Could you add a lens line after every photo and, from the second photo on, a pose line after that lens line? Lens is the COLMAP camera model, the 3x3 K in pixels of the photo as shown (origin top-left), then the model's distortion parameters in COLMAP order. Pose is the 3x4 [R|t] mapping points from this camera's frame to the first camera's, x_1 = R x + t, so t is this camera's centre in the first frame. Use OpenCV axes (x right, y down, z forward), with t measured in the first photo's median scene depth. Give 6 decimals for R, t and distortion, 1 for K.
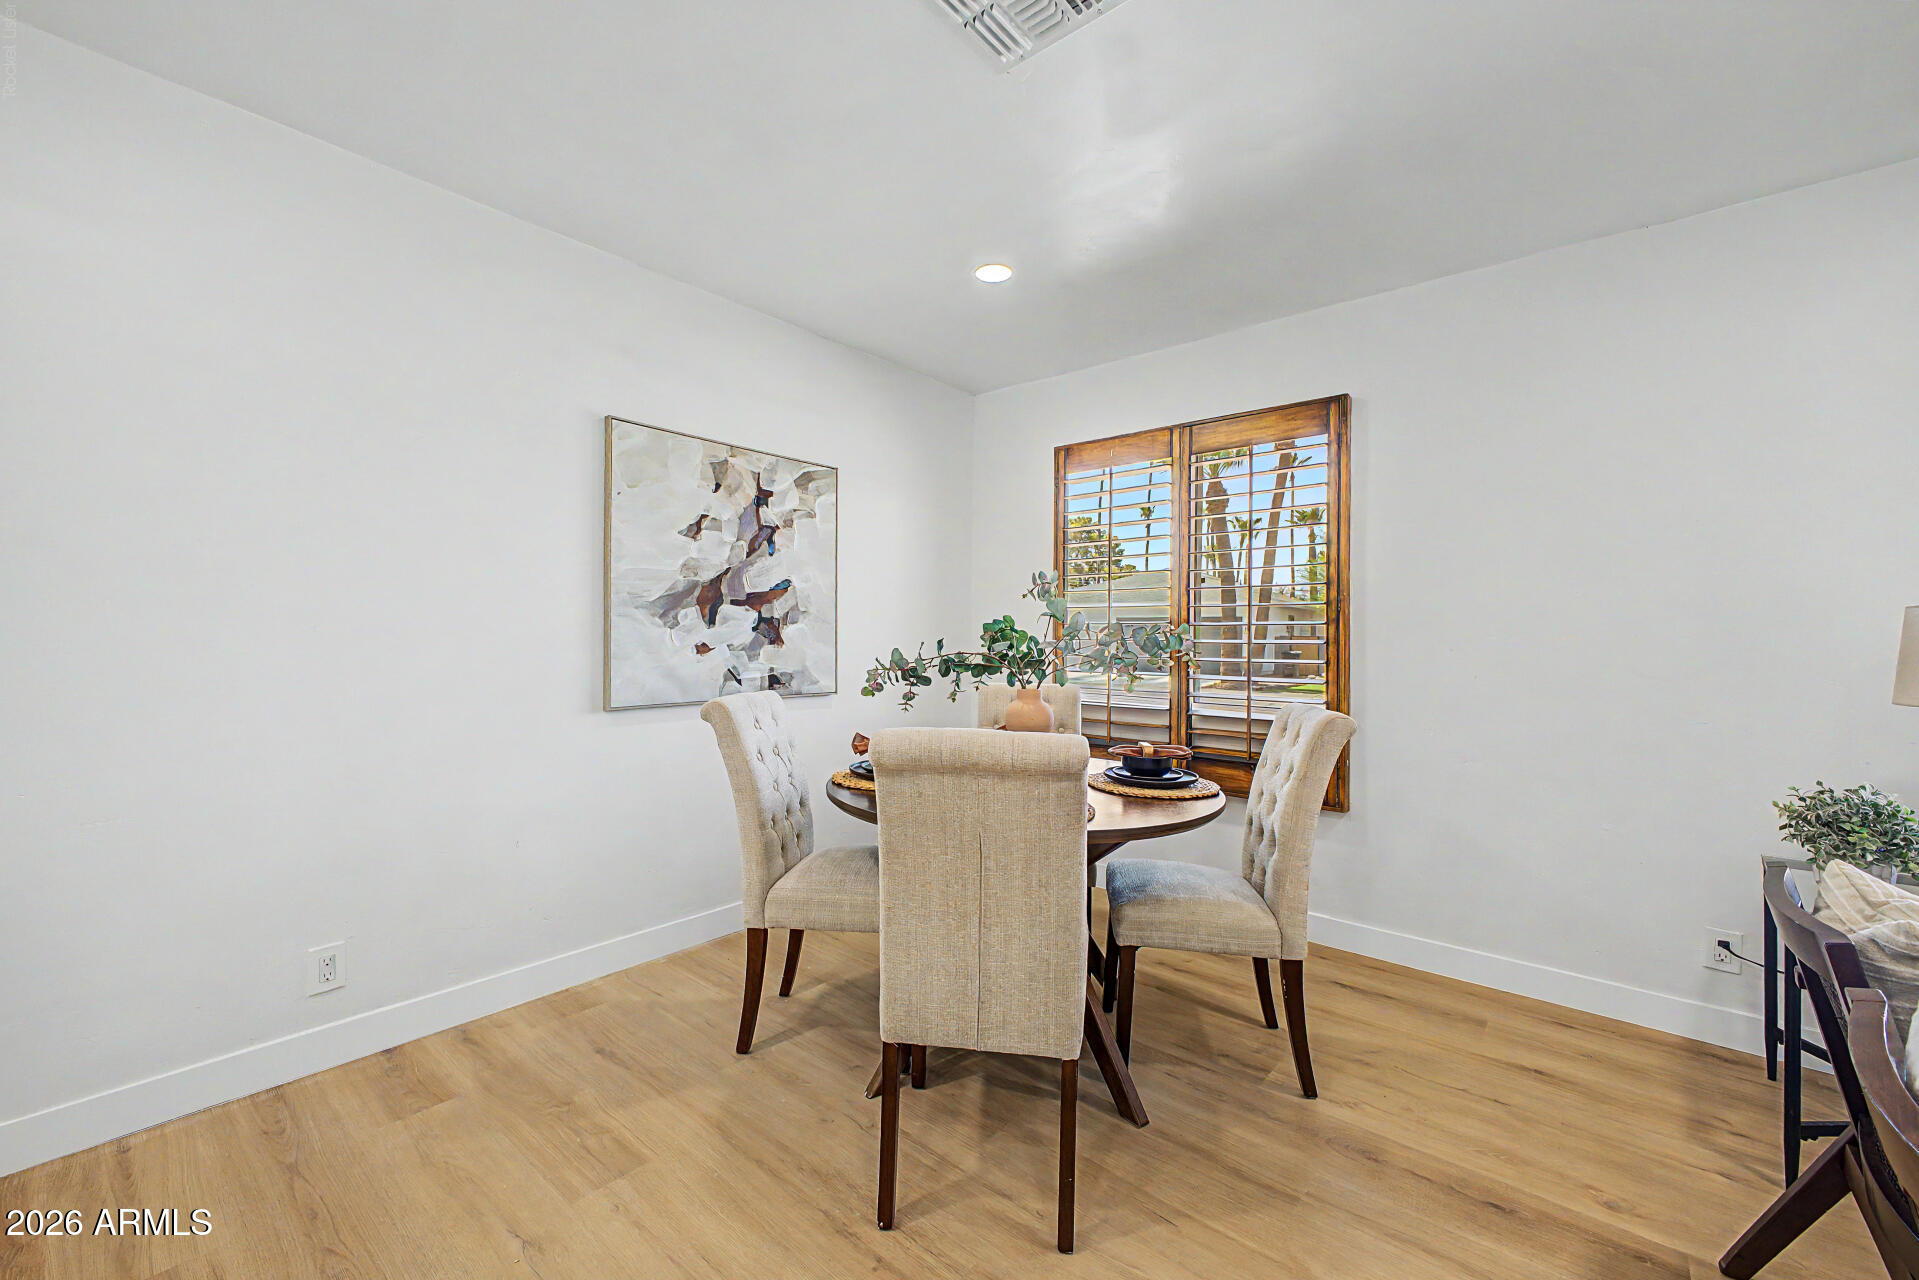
lens RADIAL K [[752.8, 0, 960.5], [0, 752.8, 633.6], [0, 0, 1]] dist [0.025057, -0.007016]
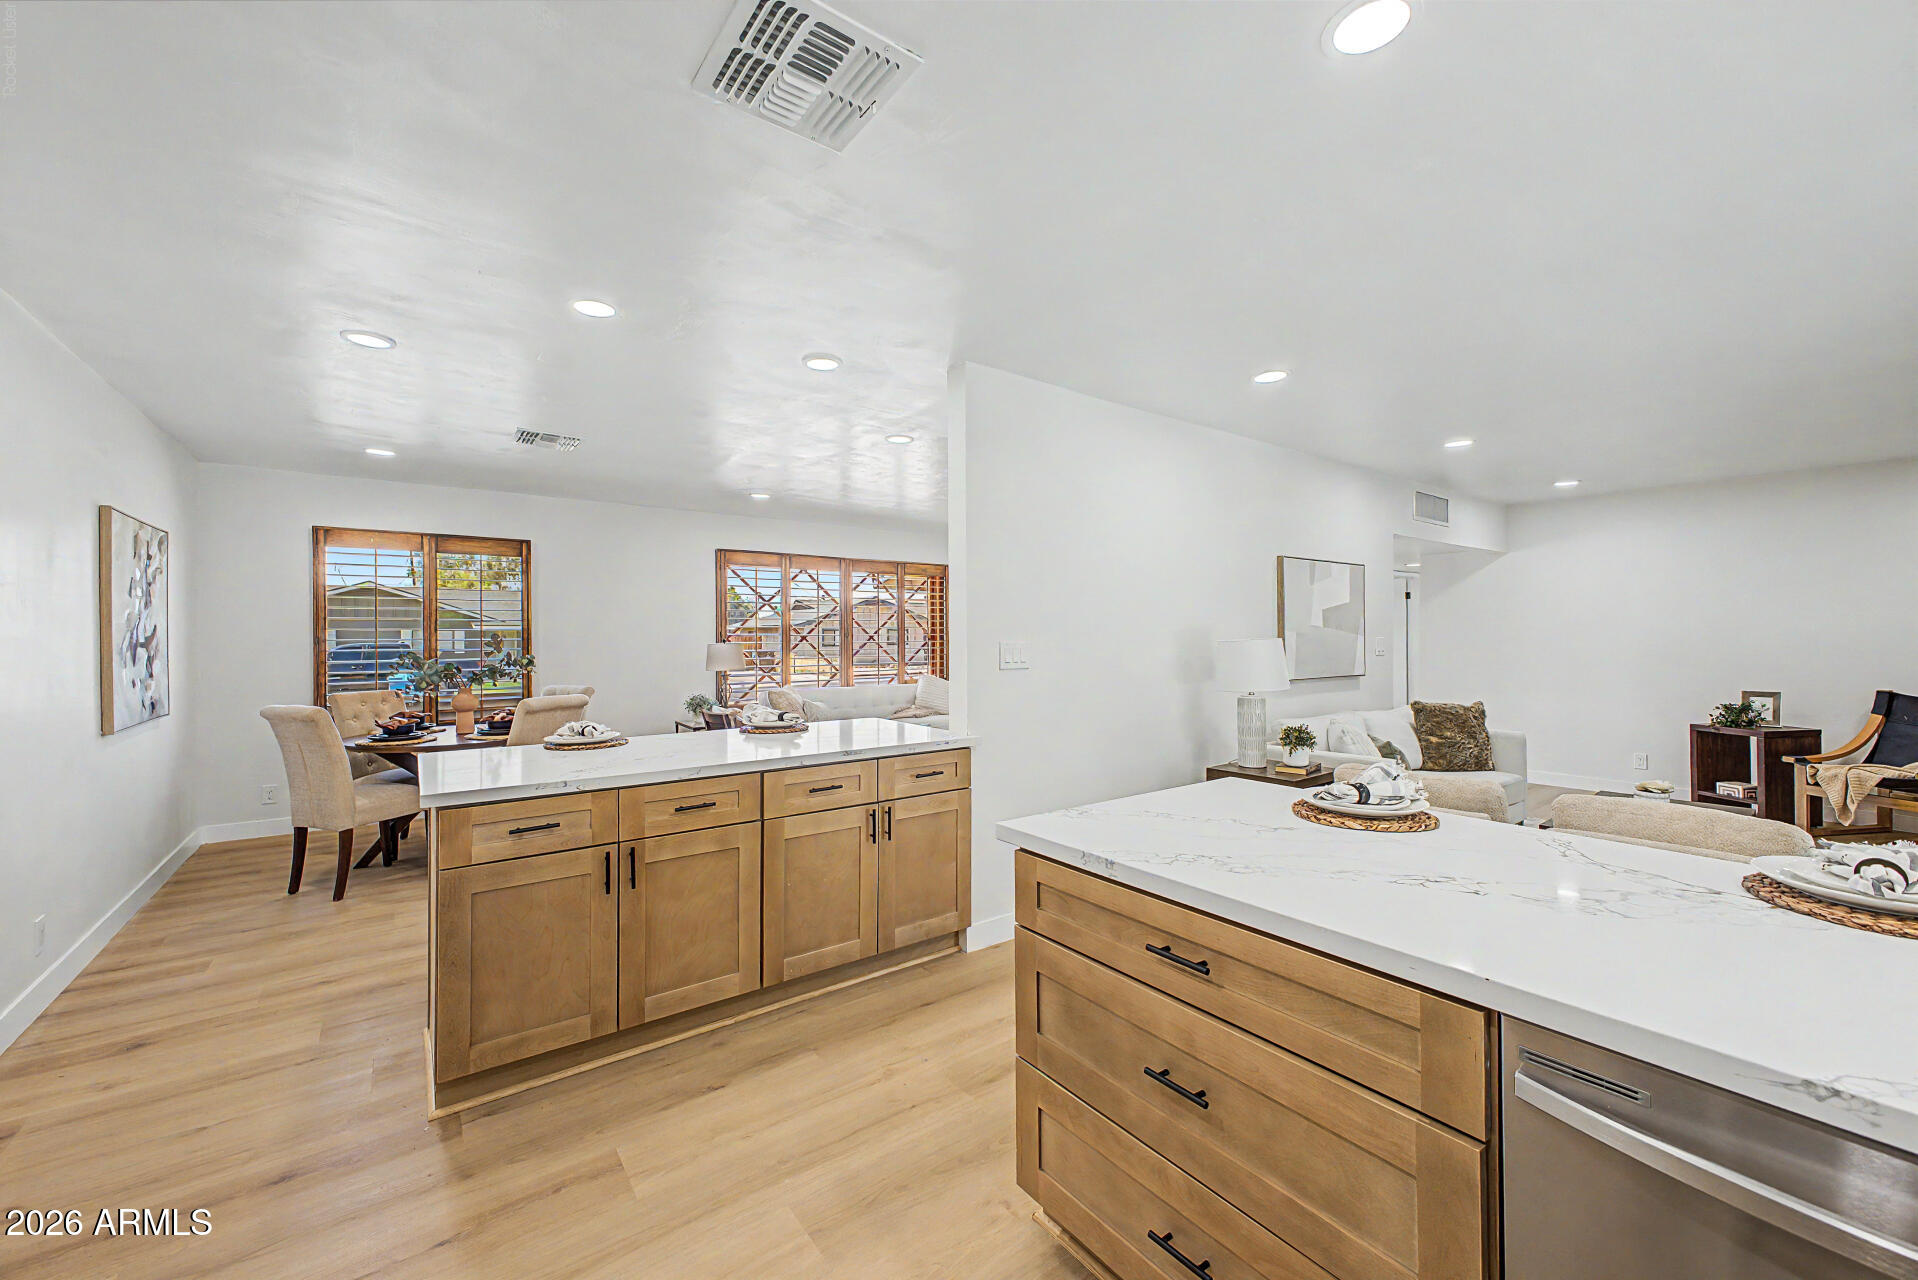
lens RADIAL K [[752.4, 0, 960.0], [0, 752.4, 633.6], [0, 0, 1]] dist [0.025057, -0.007016]
pose [[0.212209, -0.010547, 0.977167, -1.250776], [0.010074, 0.999912, 0.008605, -0.058121], [-0.977172, 0.008018, 0.212297, -0.593848]]
